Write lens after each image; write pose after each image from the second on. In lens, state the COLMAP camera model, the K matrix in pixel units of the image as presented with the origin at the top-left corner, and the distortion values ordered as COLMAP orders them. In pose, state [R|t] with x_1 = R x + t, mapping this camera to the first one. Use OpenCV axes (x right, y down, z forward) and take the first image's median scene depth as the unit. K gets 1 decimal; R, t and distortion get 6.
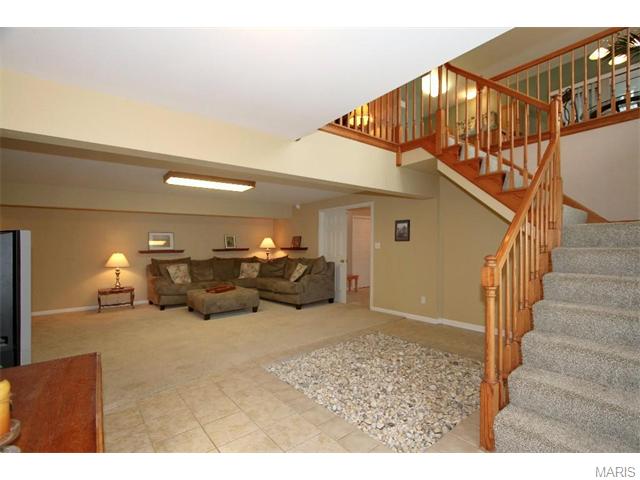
lens RADIAL K [[298.6, 0, 318.4], [0, 298.6, 244.5], [0, 0, 1]] dist [-0.003617, -0.000068]
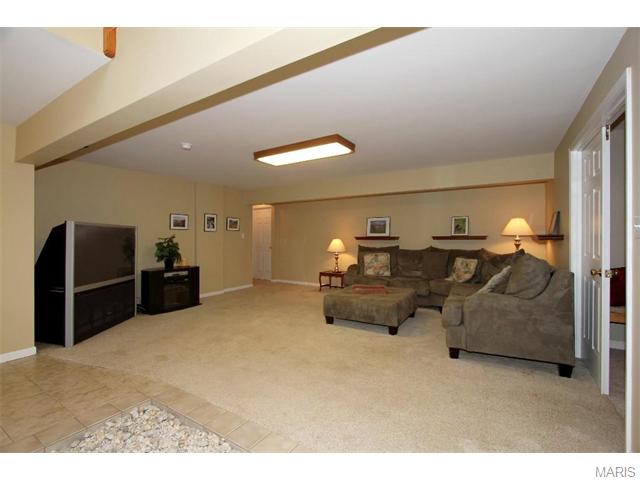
lens RADIAL K [[298.6, 0, 319.7], [0, 298.6, 237.0], [0, 0, 1]] dist [-0.003617, -0.000068]
pose [[0.323550, 0.015020, -0.946092, 0.322338], [0.009904, 0.999765, 0.019259, 0.000417], [0.946159, -0.015601, 0.323326, 0.595553]]
